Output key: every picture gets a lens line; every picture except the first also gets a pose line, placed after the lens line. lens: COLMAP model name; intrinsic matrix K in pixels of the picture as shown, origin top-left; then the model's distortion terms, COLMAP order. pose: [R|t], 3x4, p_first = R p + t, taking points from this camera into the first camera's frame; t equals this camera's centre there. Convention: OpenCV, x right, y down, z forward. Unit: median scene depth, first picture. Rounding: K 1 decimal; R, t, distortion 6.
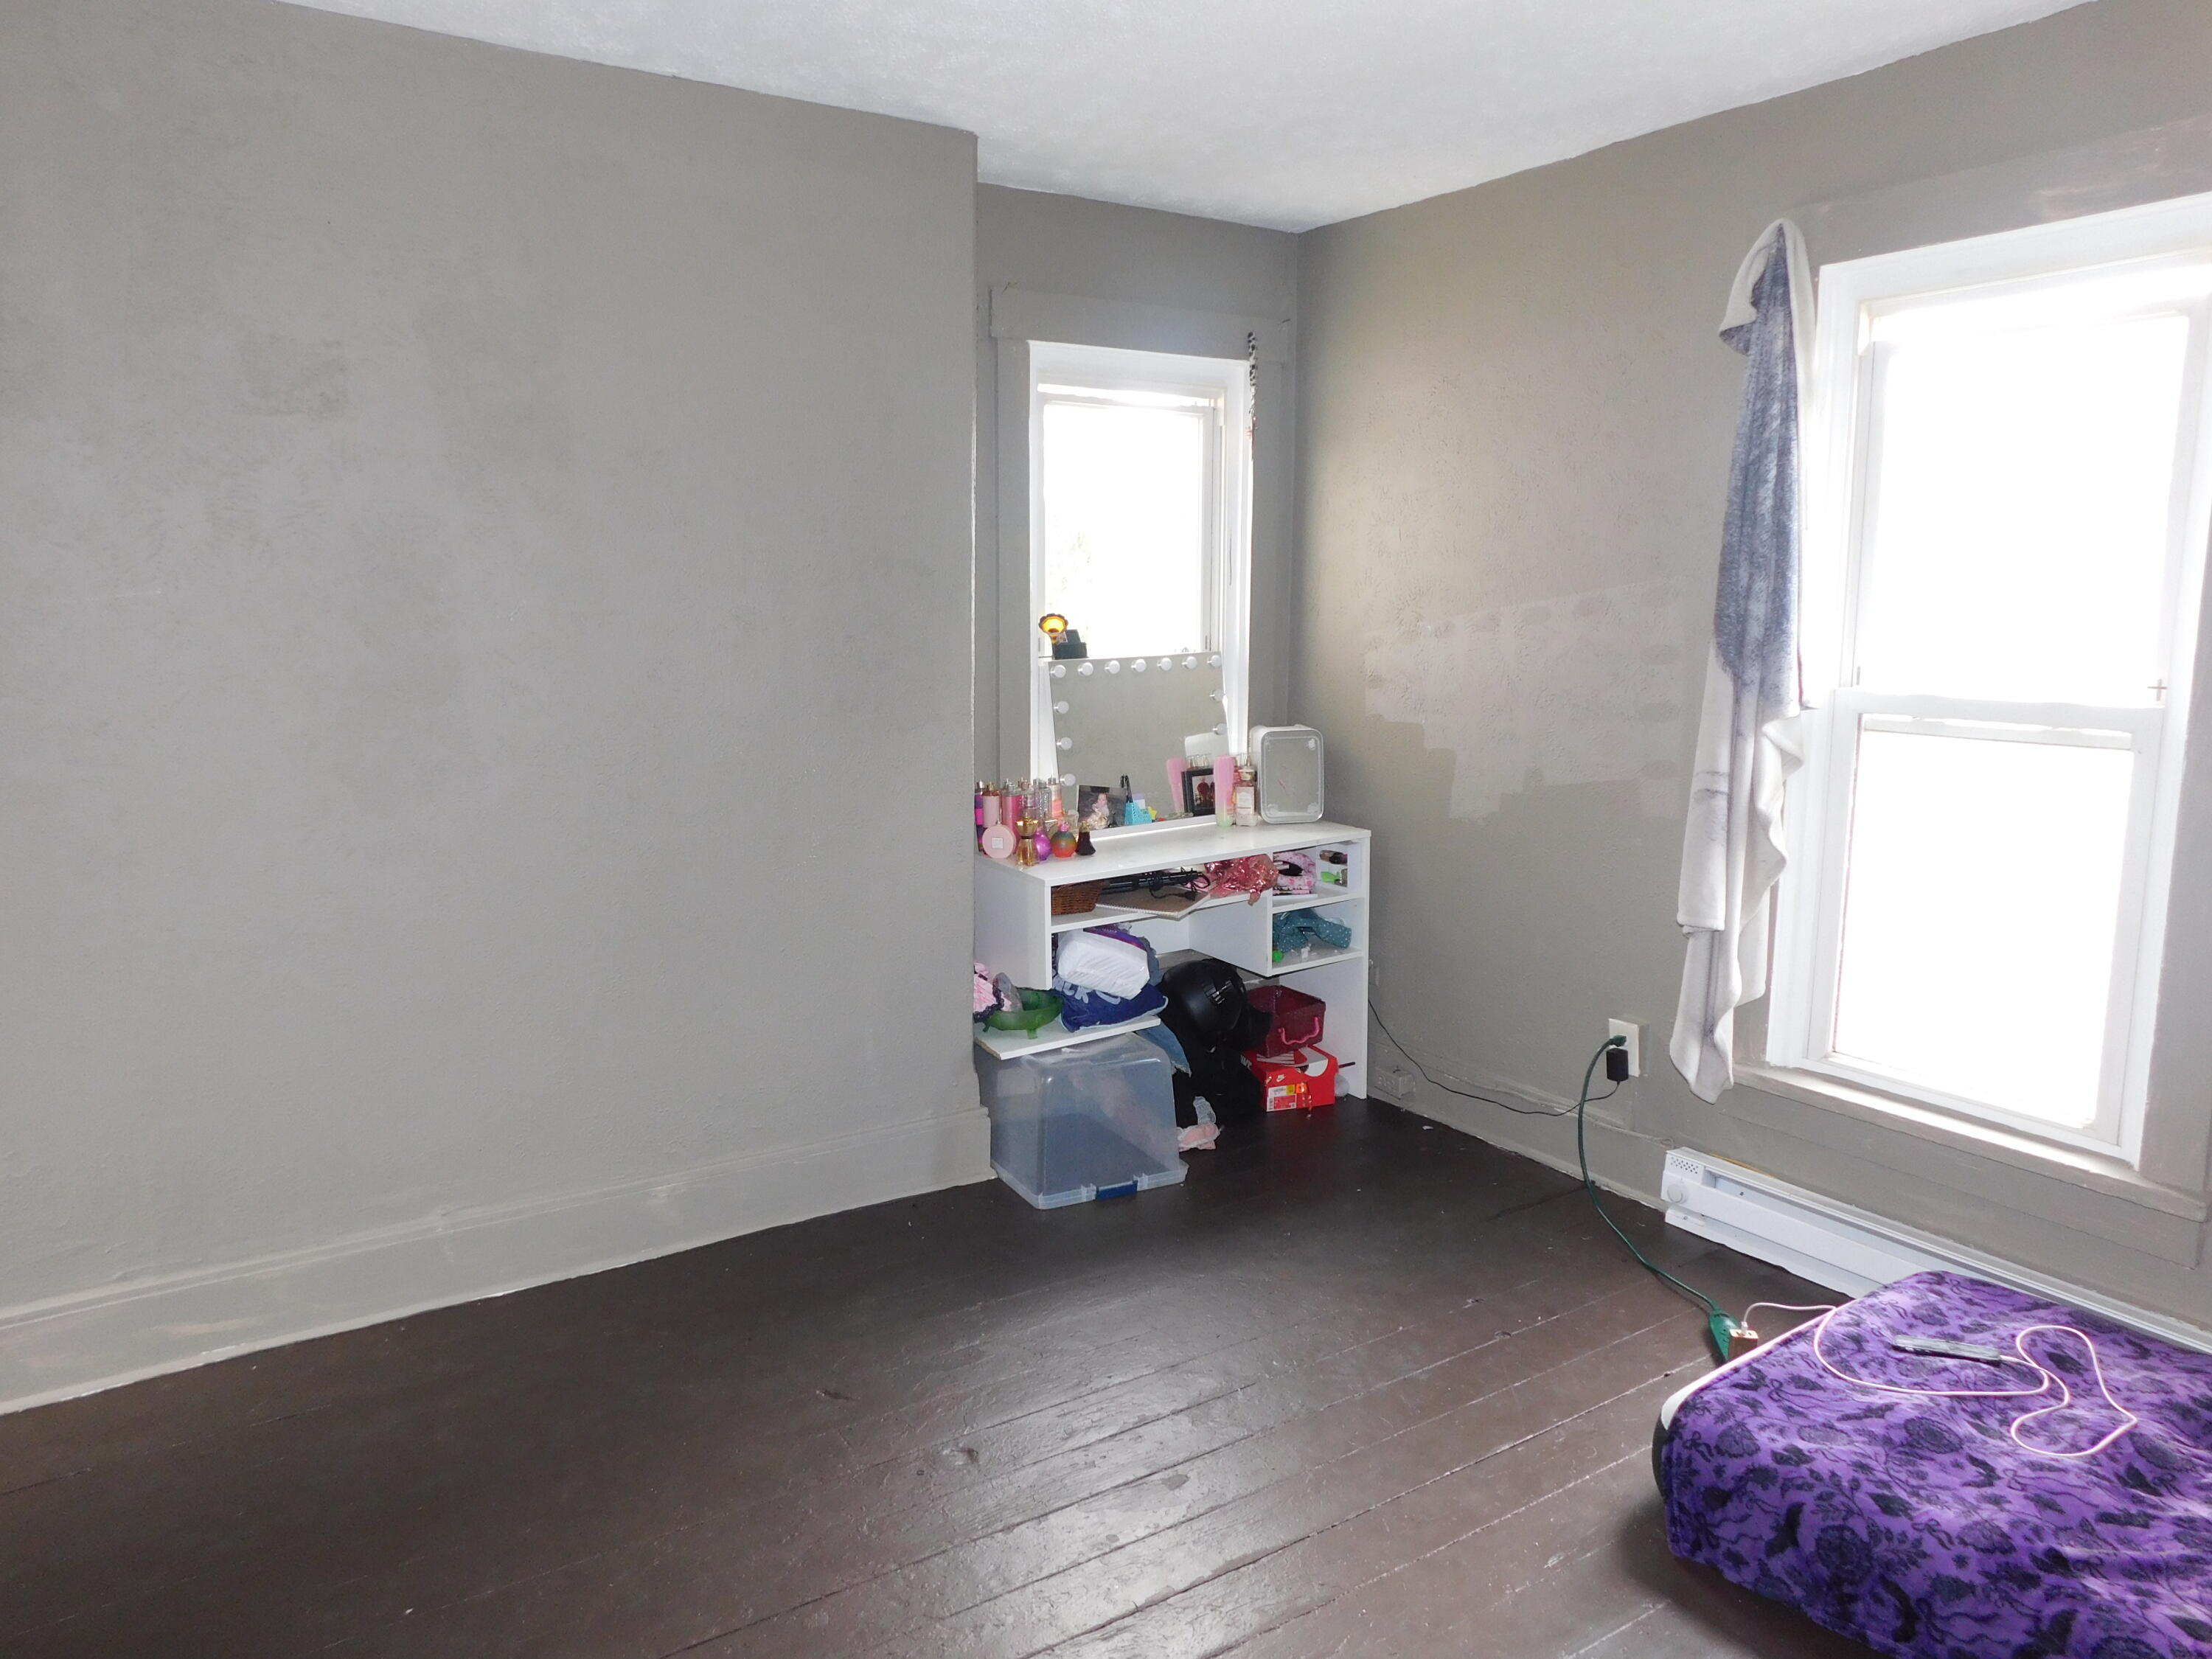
lens RADIAL K [[1534.6, 0, 1106.0], [0, 1534.6, 829.5], [0, 0, 1]] dist [-0.001021, 0.000042]
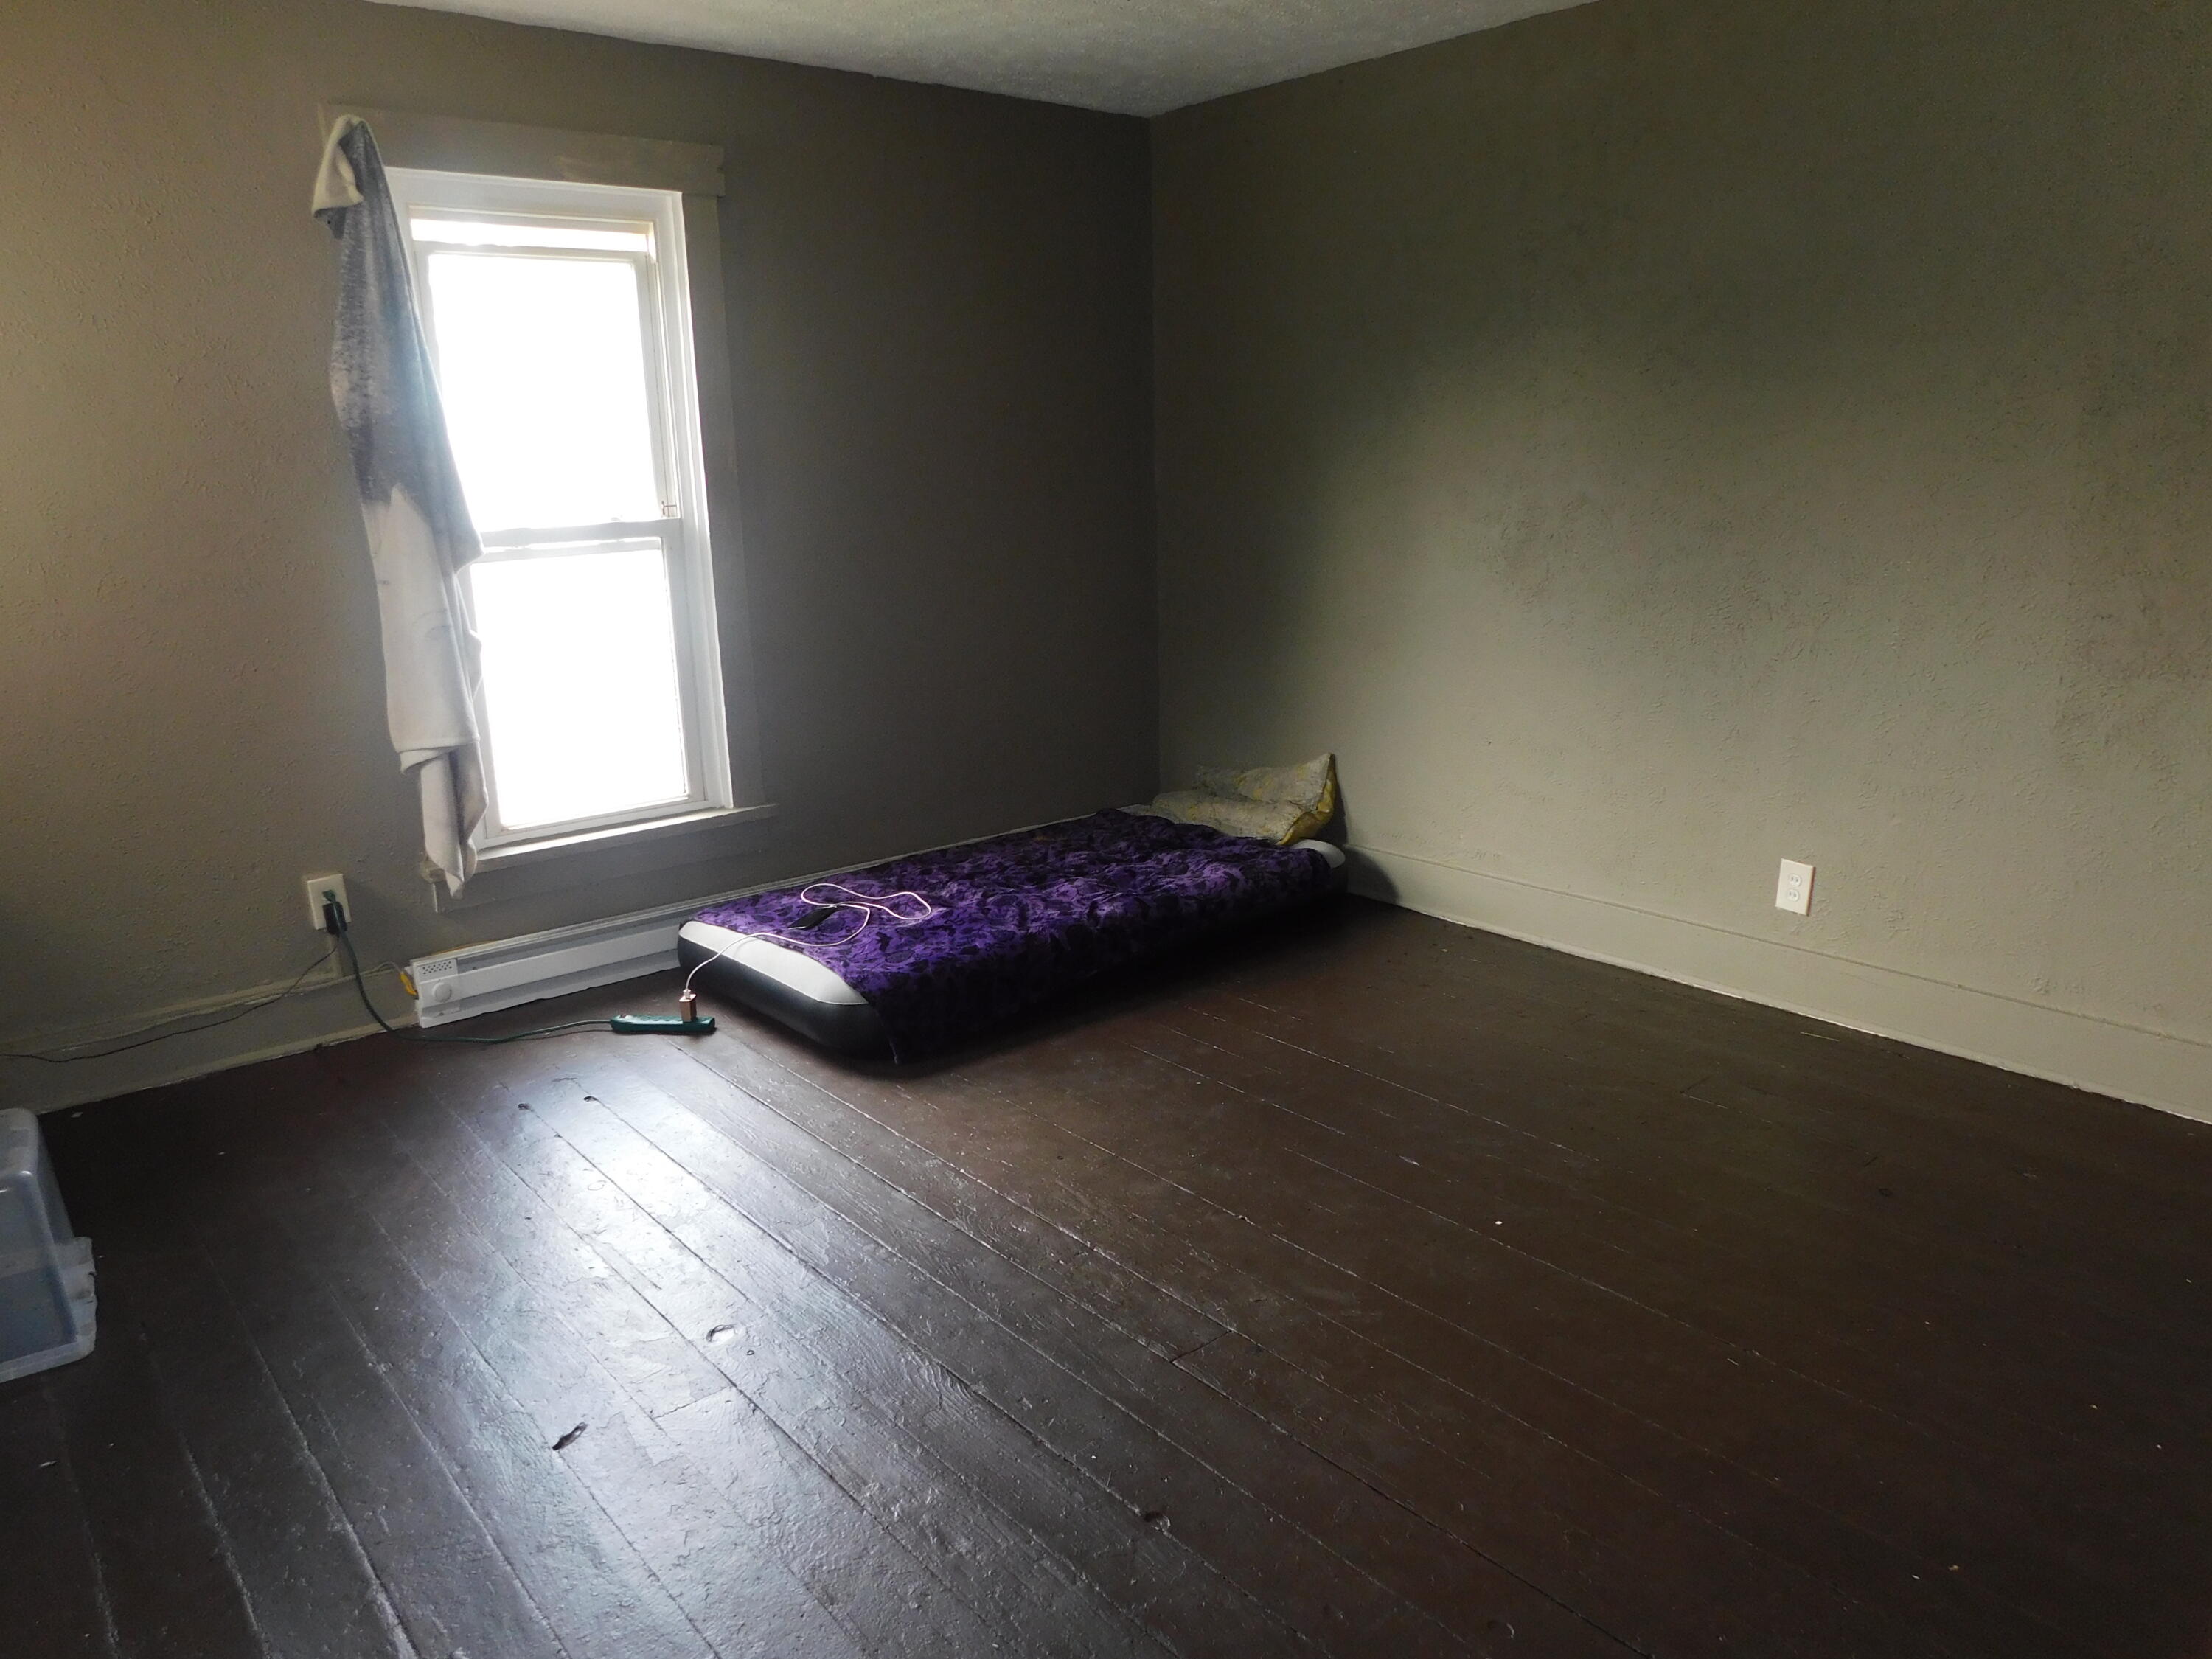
lens RADIAL K [[1534.6, 0, 1106.0], [0, 1534.6, 829.5], [0, 0, 1]] dist [-0.001021, 0.000042]
pose [[-0.109023, -0.244988, 0.963377, -0.830233], [0.179275, 0.948416, 0.261472, -0.094908], [-0.977739, 0.201216, -0.059479, 0.632797]]
